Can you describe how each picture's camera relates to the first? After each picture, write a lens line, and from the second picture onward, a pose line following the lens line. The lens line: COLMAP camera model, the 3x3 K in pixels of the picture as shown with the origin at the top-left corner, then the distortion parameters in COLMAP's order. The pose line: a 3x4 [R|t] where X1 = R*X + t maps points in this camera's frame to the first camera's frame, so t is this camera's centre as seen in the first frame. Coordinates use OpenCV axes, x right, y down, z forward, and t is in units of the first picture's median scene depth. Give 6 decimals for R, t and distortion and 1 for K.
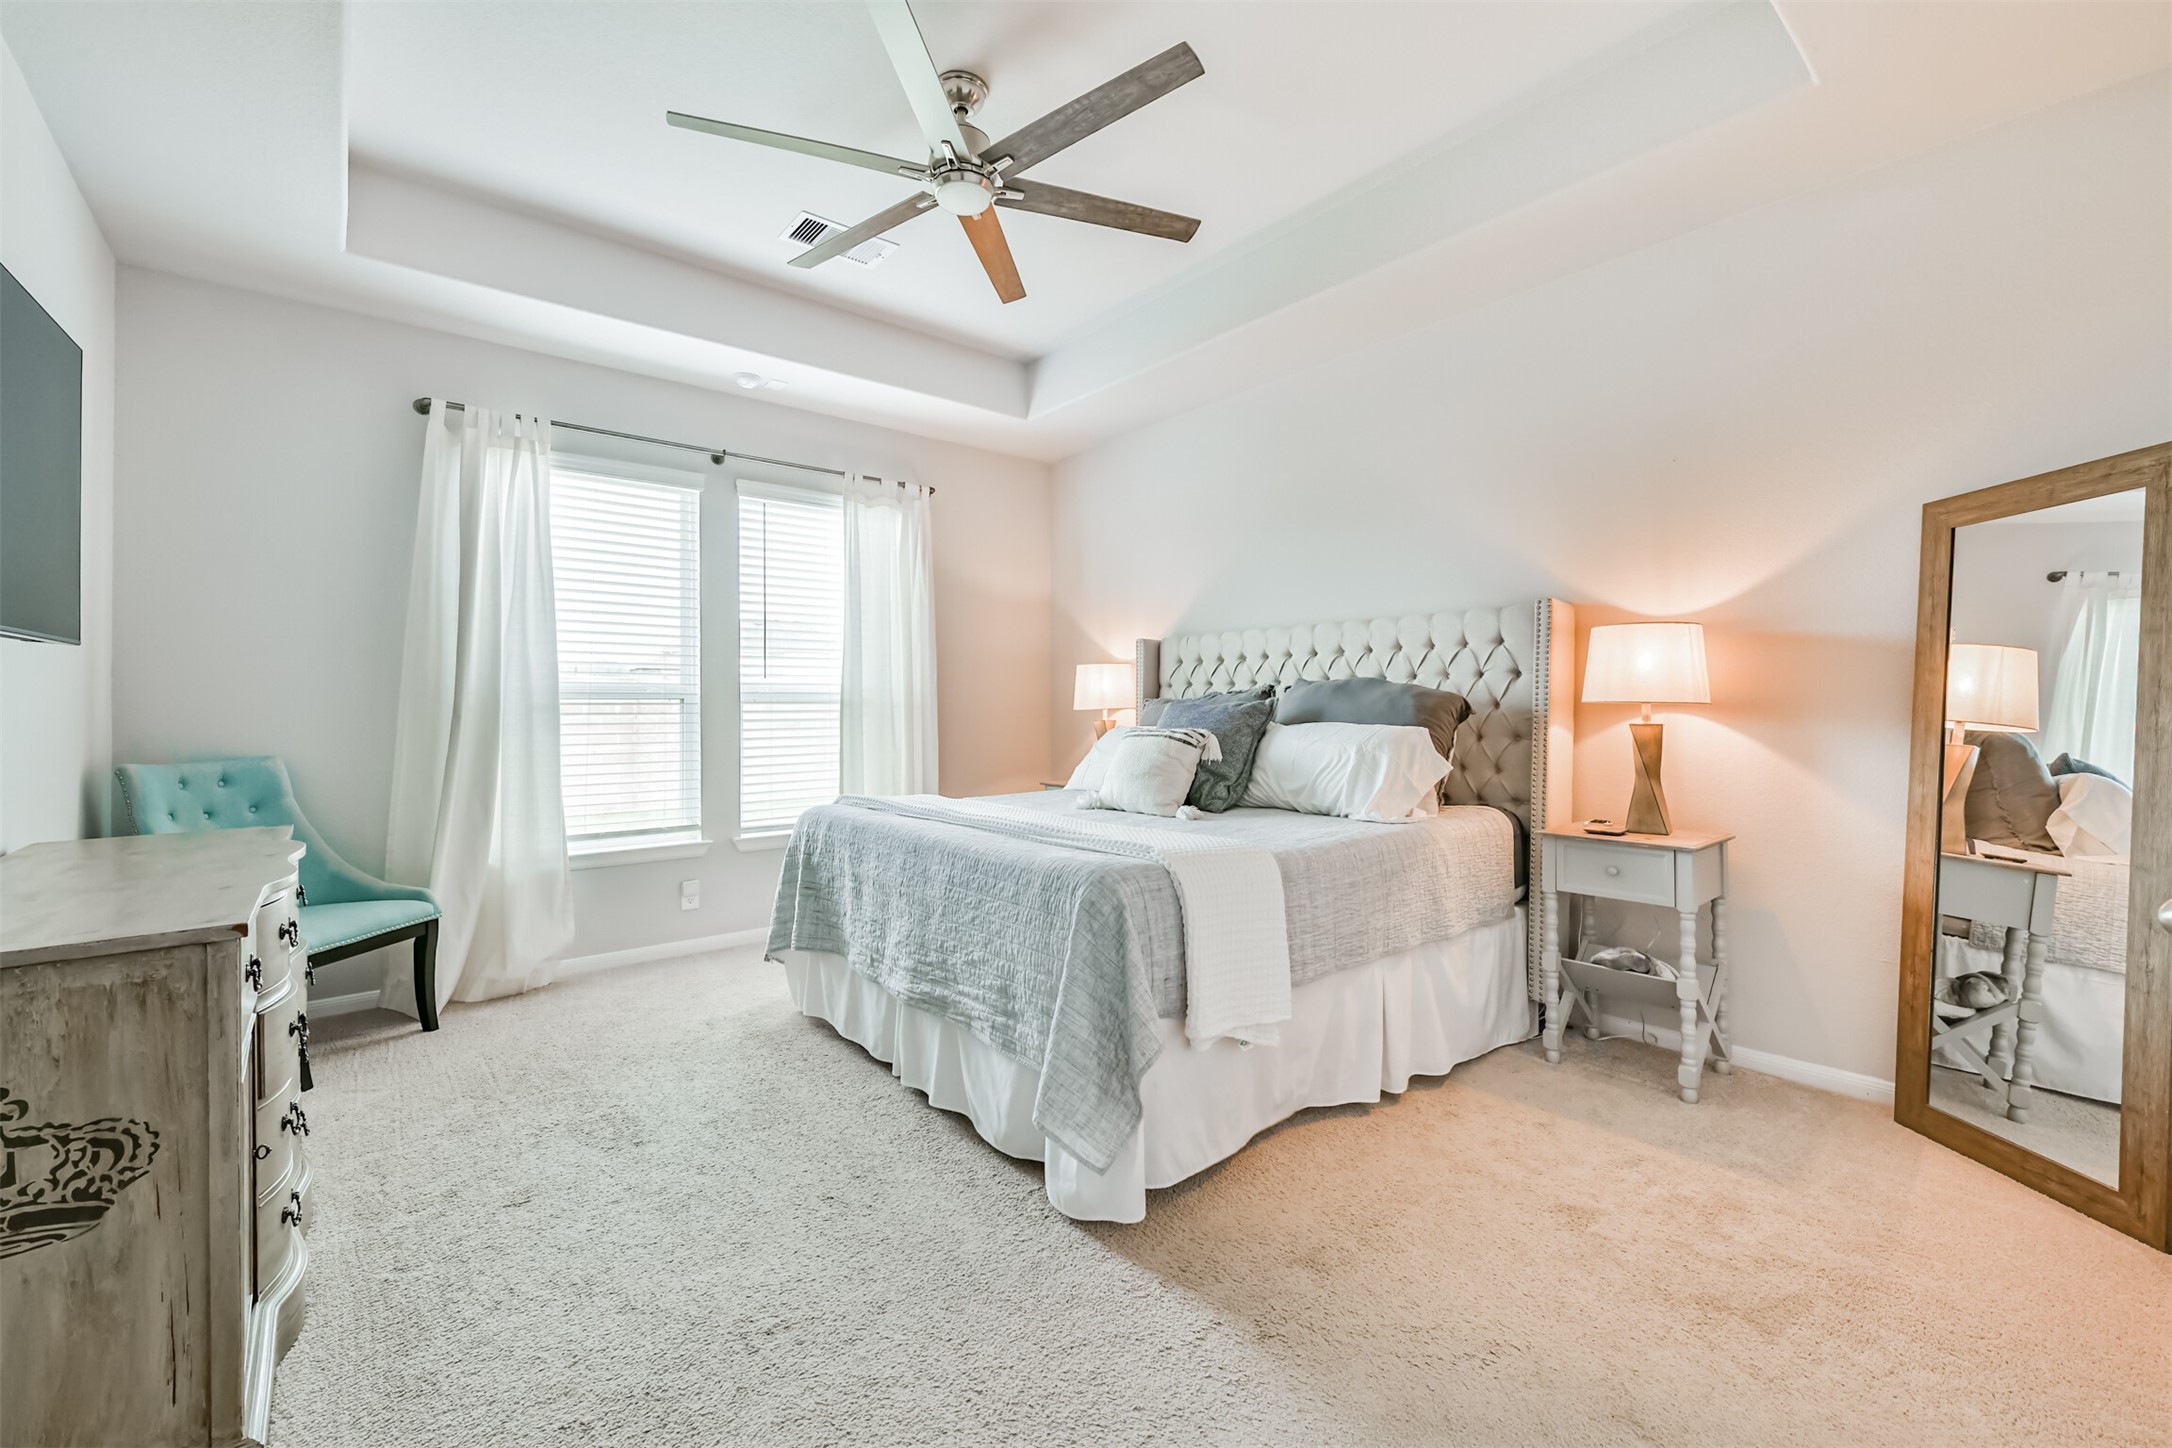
lens RADIAL K [[884.4, 0, 1087.9], [0, 884.4, 723.9], [0, 0, 1]] dist [0.002643, -0.000462]
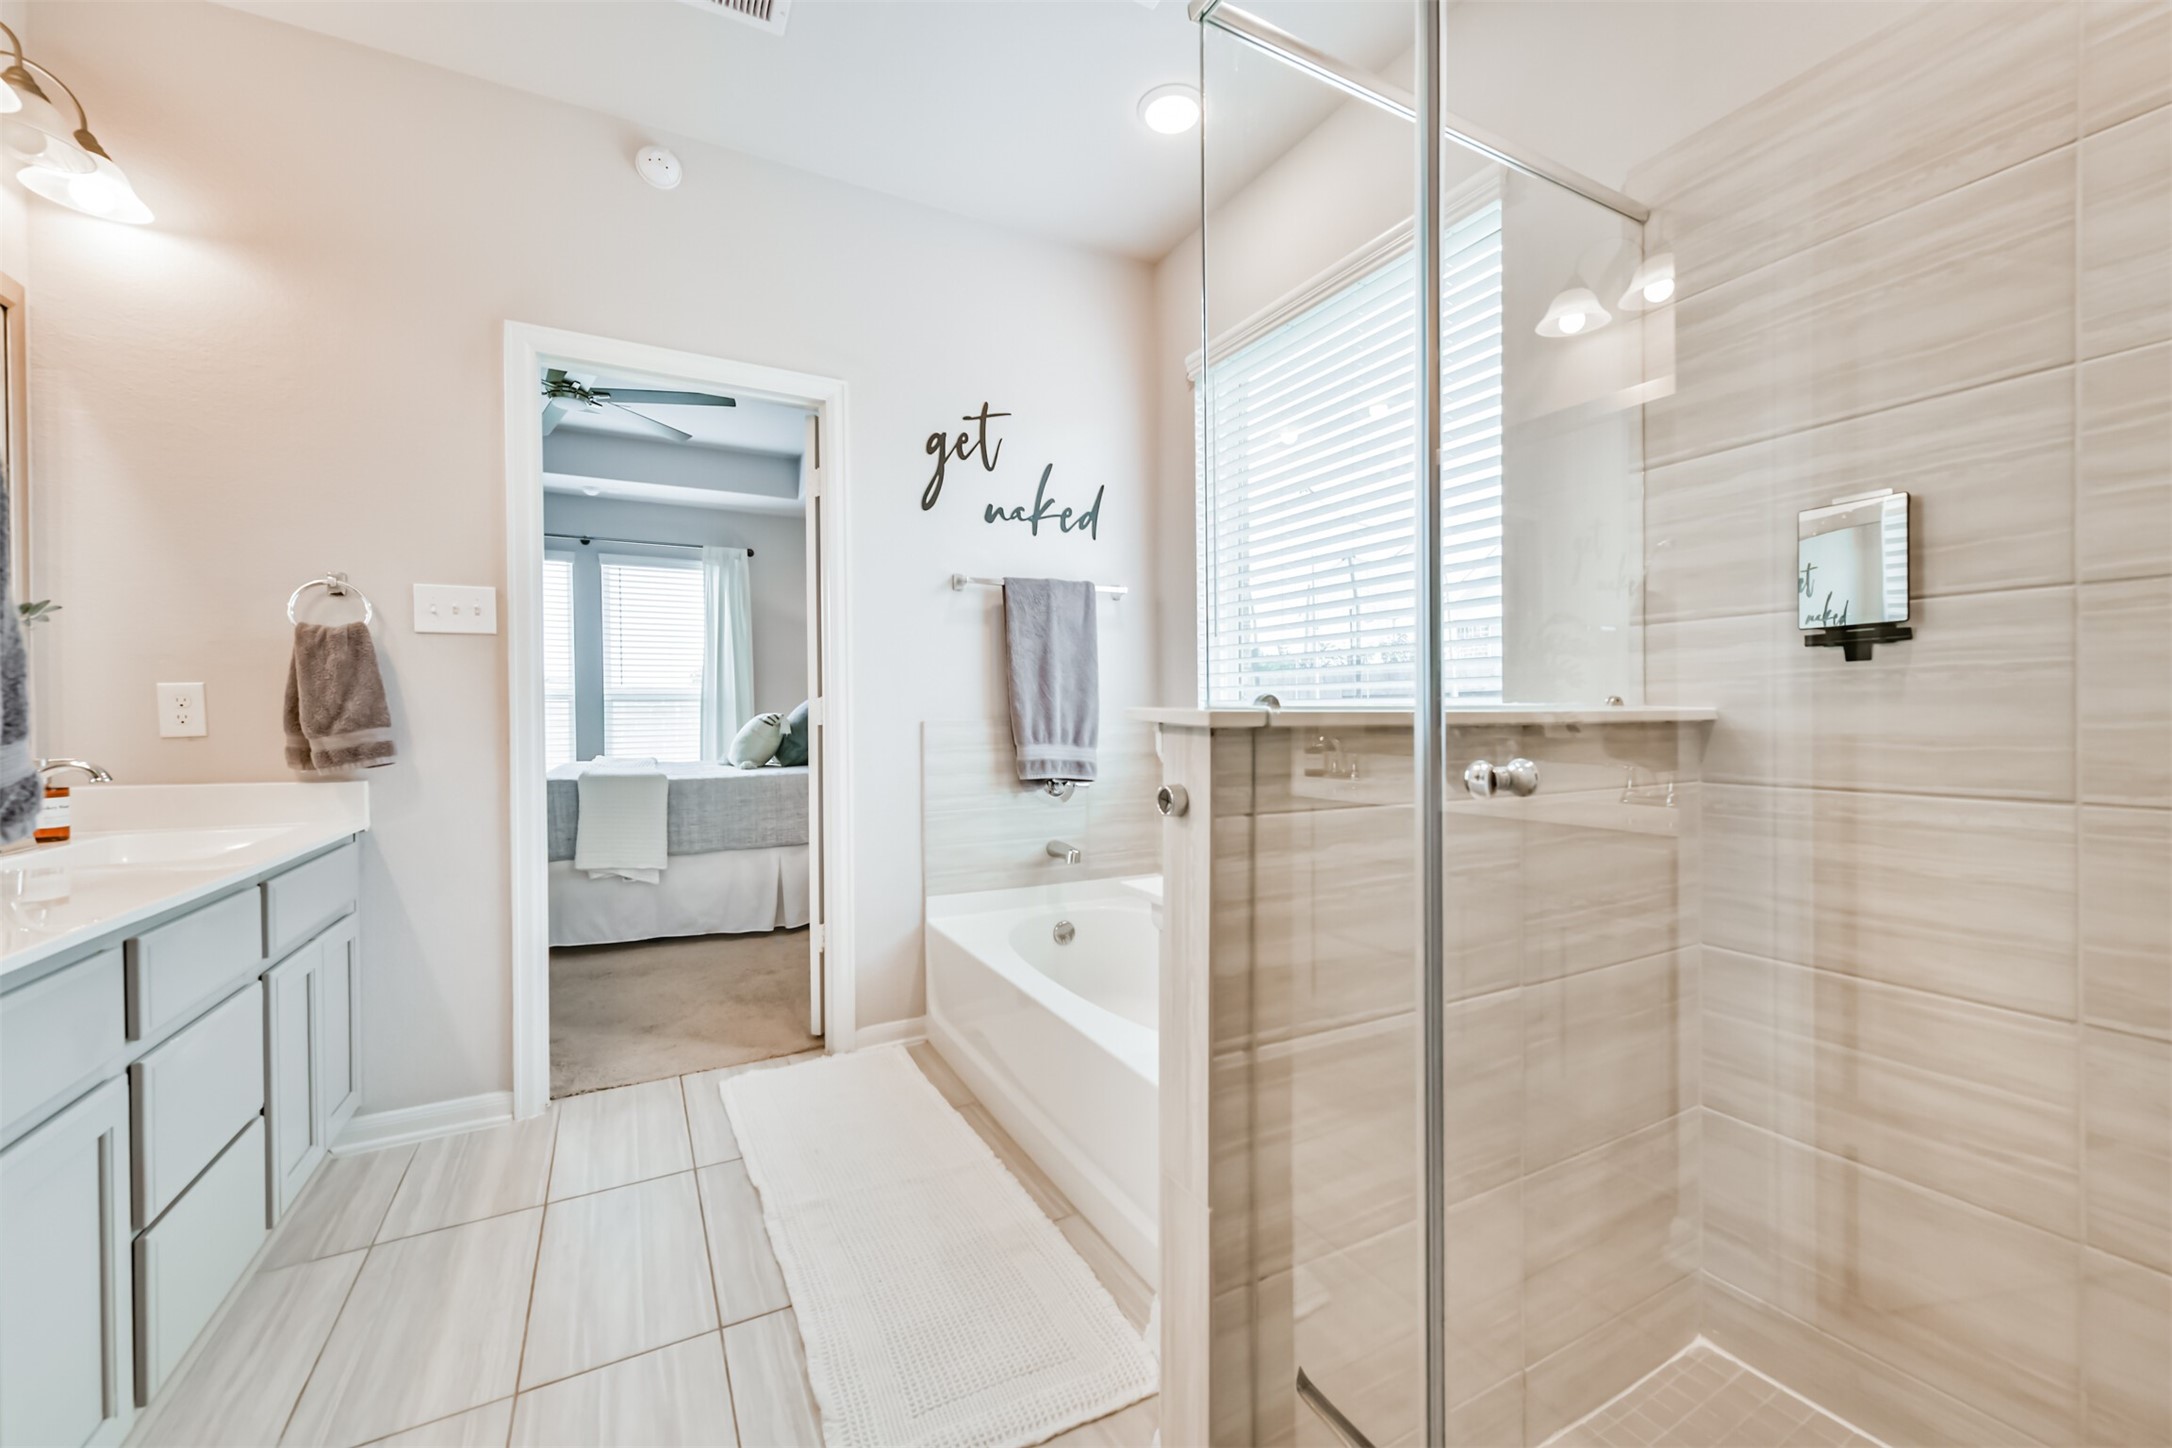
lens RADIAL K [[846.8, 0, 1065.8], [0, 846.8, 729.9], [0, 0, 1]] dist [0.001330, -0.000894]
pose [[0.979228, 0.000521, -0.202761, 0.693148], [0.000193, 0.999994, 0.003501, 0.021342], [0.202762, -0.003467, 0.979222, -0.265923]]
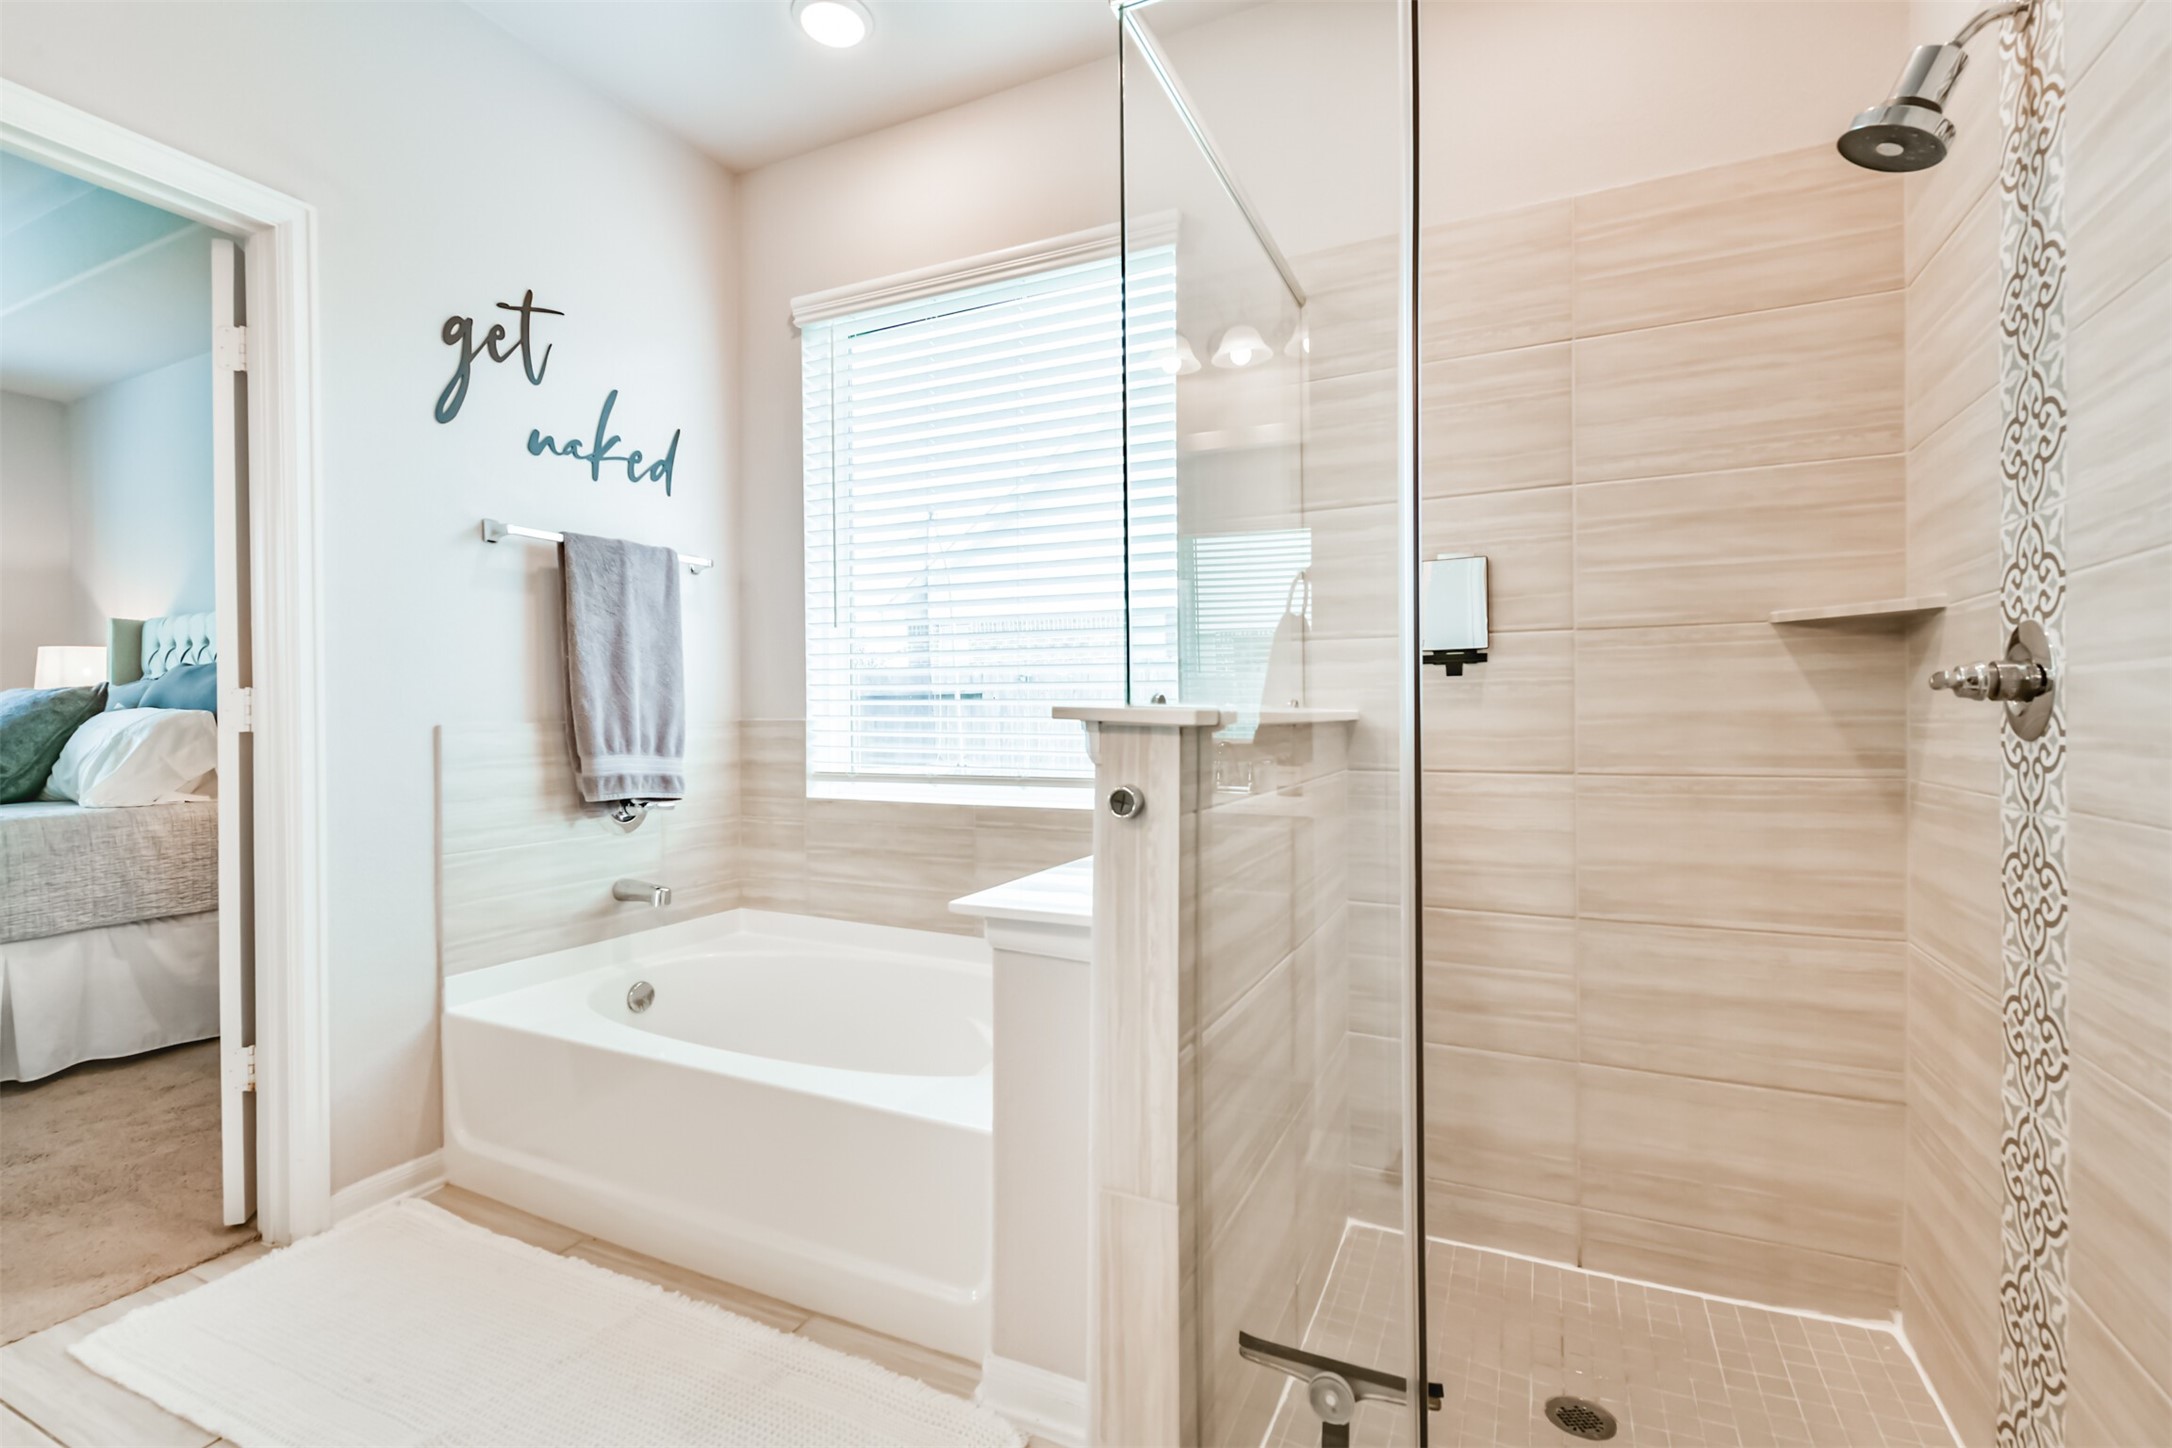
lens RADIAL K [[968.3, 0, 1065.9], [0, 968.3, 729.6], [0, 0, 1]] dist [-0.003586, -0.000258]
pose [[0.908644, -0.007430, 0.417506, 0.550242], [0.008449, 0.999964, -0.000592, 0.022469], [-0.417487, 0.004065, 0.908674, -0.260569]]
